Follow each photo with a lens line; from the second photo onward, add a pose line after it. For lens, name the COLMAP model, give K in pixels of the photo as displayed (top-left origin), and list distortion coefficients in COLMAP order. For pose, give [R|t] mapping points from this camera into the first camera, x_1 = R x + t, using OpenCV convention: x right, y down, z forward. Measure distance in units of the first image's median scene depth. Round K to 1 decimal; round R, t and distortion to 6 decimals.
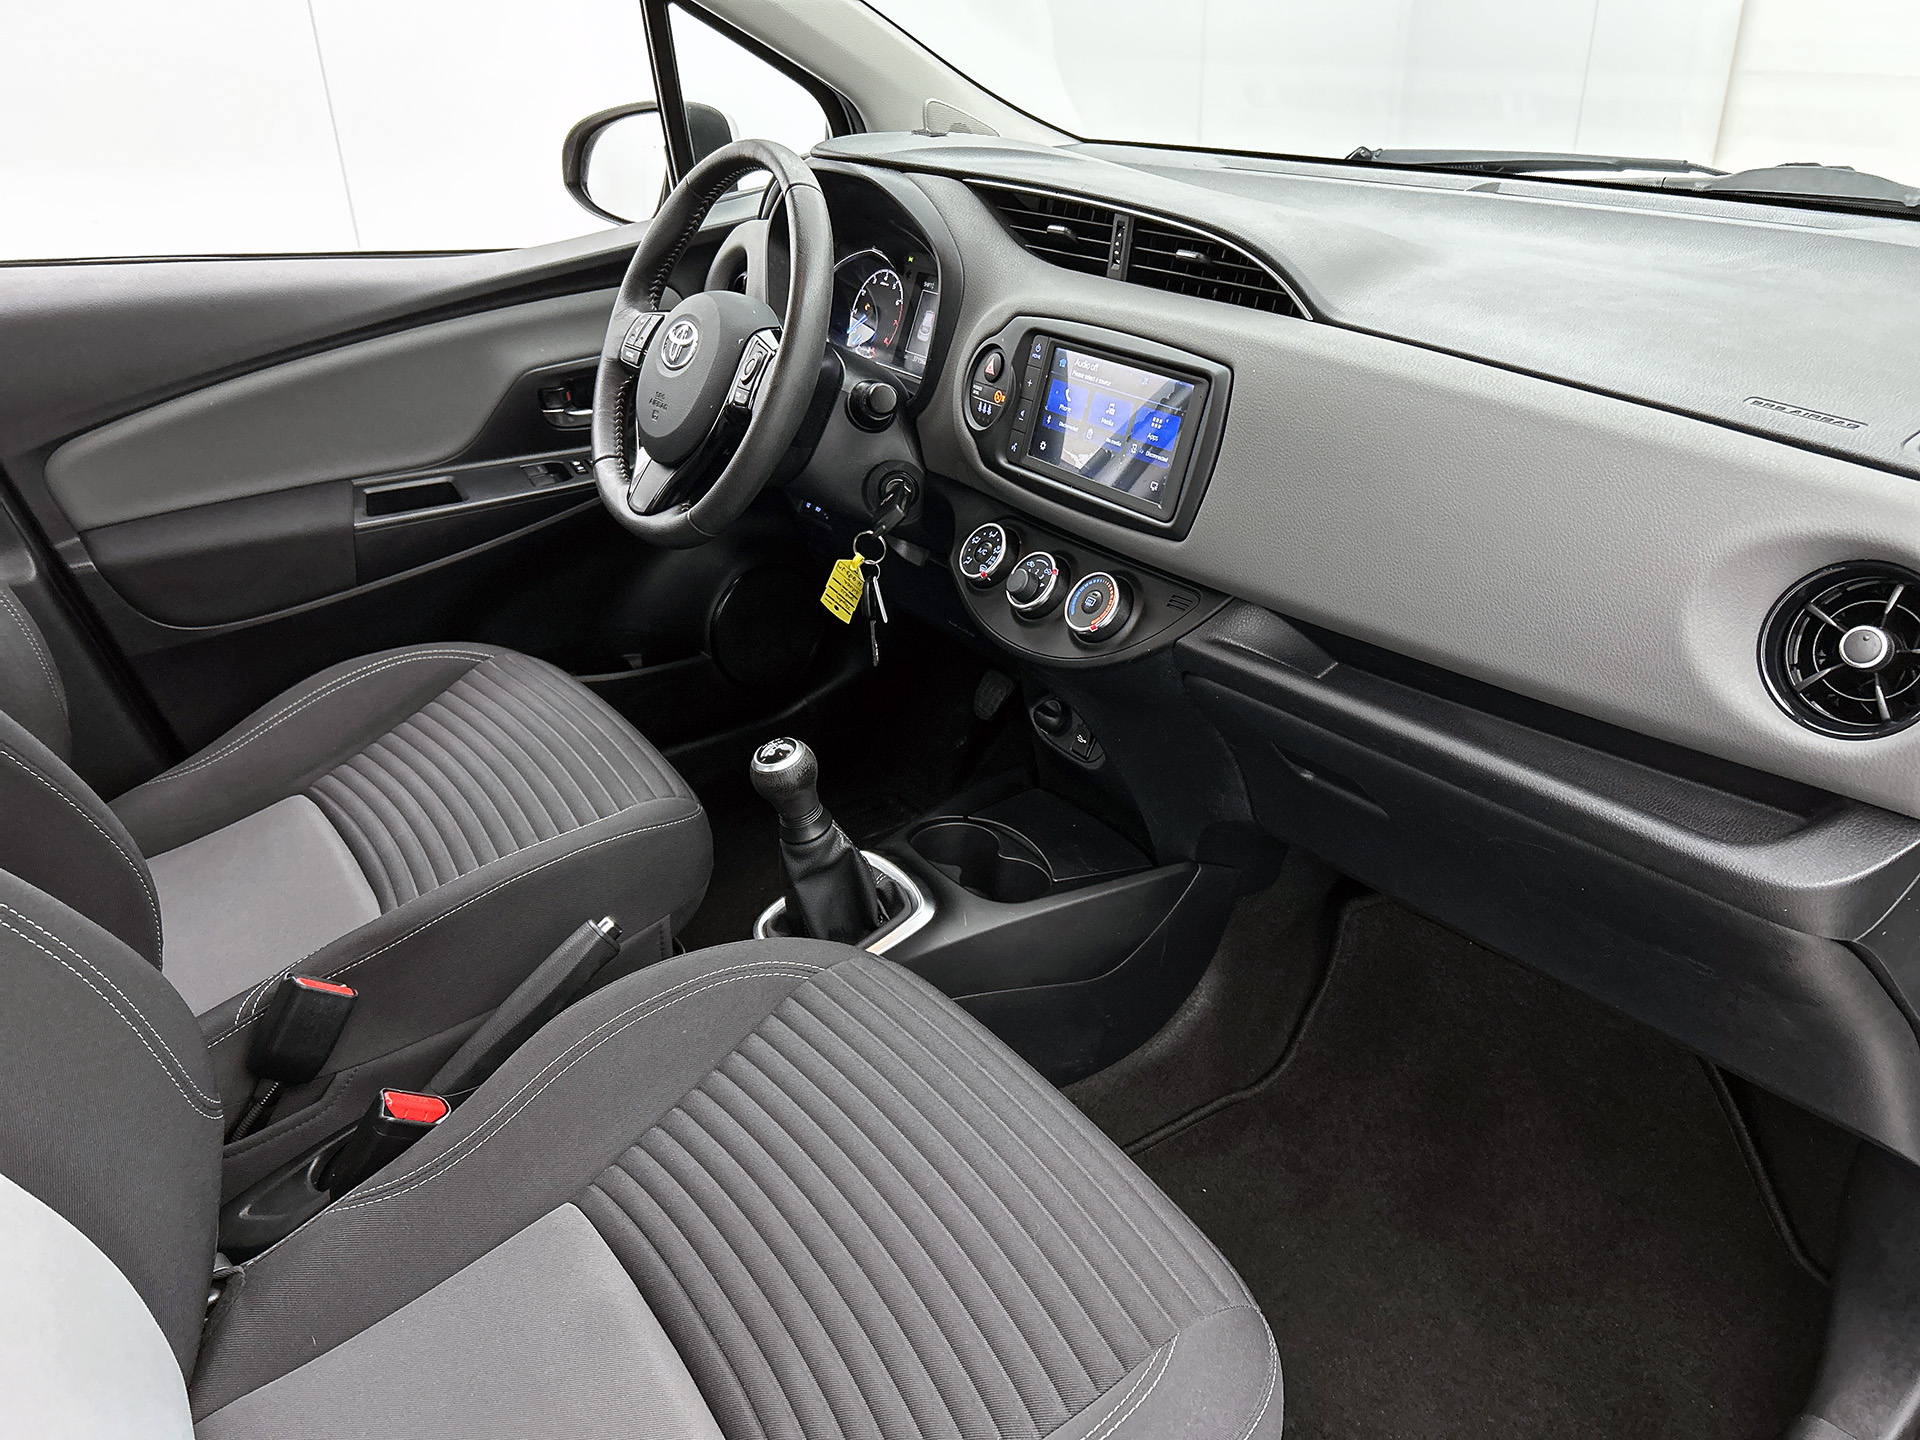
lens RADIAL K [[1446.3, 0, 951.7], [0, 1446.3, 709.5], [0, 0, 1]] dist [0.010300, -0.010405]
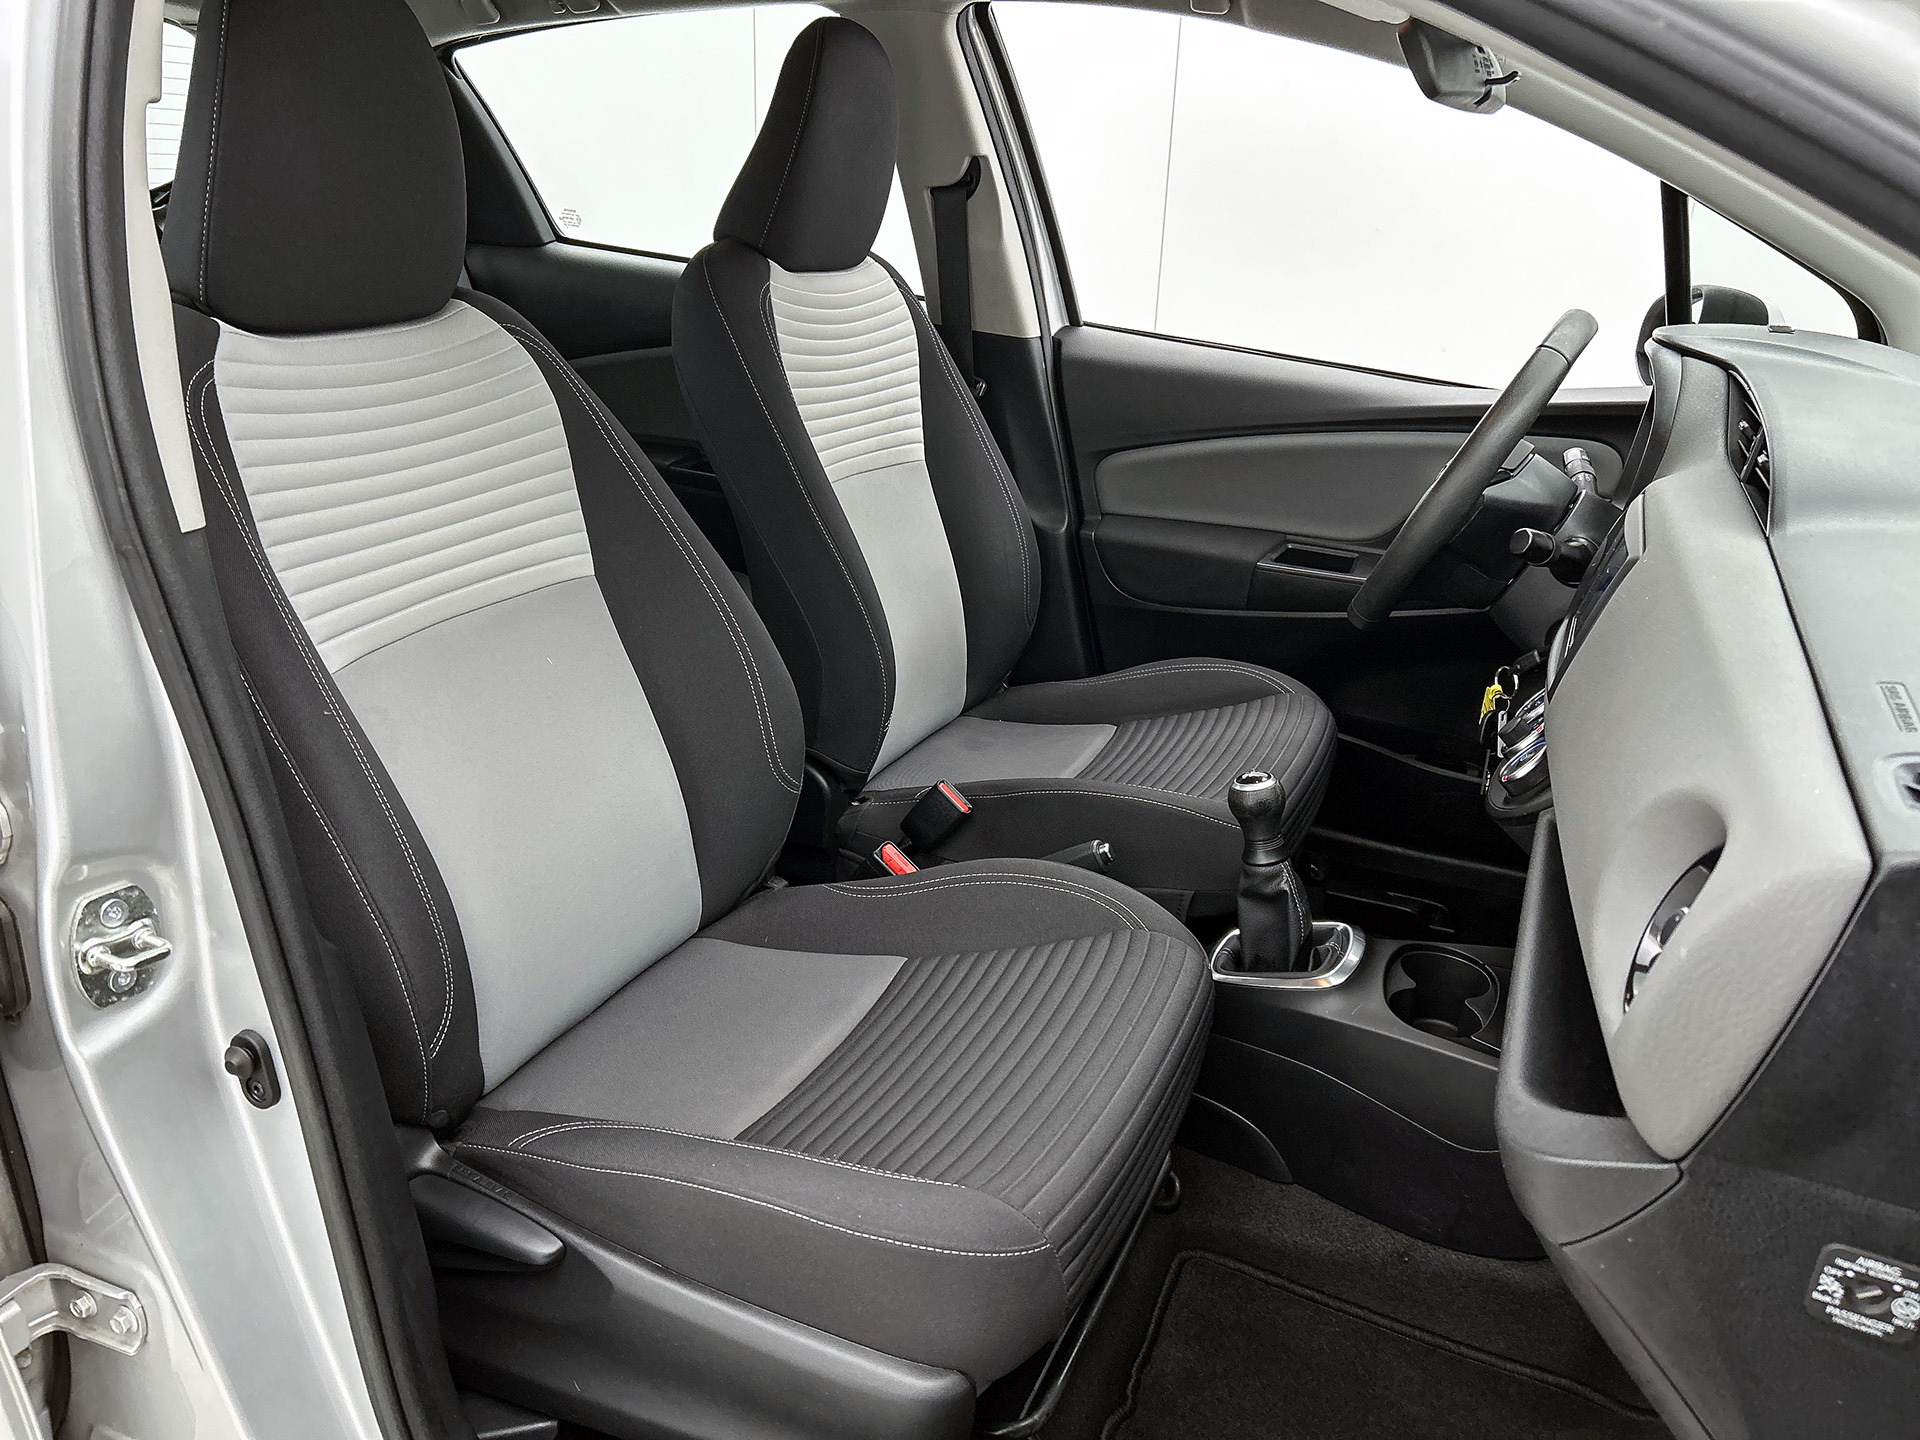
lens RADIAL K [[1446.3, 0, 960.4], [0, 1446.3, 724.7], [0, 0, 1]] dist [0.010300, -0.010405]
pose [[0.501646, 0.331012, -0.799238, 0.657677], [-0.415370, 0.902593, 0.113109, -0.041829], [0.758827, 0.275239, 0.590275, 0.101467]]
